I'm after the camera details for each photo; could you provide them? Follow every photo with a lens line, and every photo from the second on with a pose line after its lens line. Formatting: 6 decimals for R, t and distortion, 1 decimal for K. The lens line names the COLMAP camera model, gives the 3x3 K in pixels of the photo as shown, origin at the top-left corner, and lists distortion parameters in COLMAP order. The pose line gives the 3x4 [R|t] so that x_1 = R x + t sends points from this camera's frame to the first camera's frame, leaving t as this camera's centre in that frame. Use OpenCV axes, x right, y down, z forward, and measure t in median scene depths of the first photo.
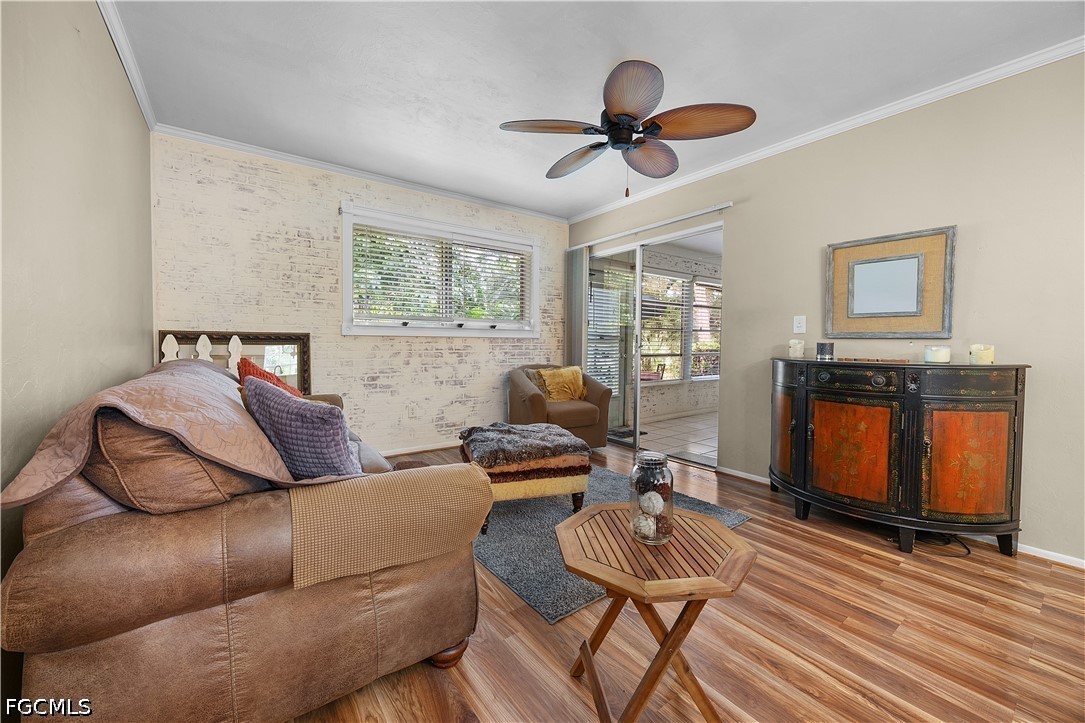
lens RADIAL K [[418.5, 0, 542.5], [0, 418.5, 355.7], [0, 0, 1]] dist [-0.000163, -0.000084]
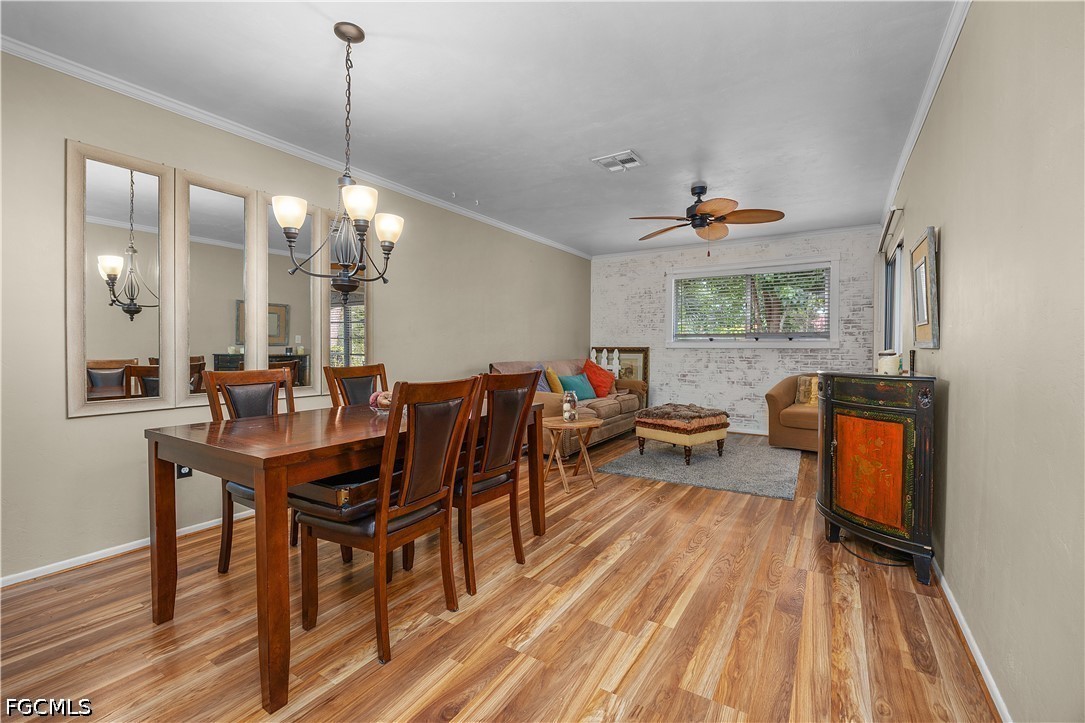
lens RADIAL K [[454.7, 0, 546.2], [0, 454.7, 356.8], [0, 0, 1]] dist [0.000271, 0.000061]
pose [[0.359298, 0.010476, -0.933164, 1.088539], [-0.030815, 0.999525, -0.000644, 0.002110], [0.932714, 0.028987, 0.359450, -0.095845]]
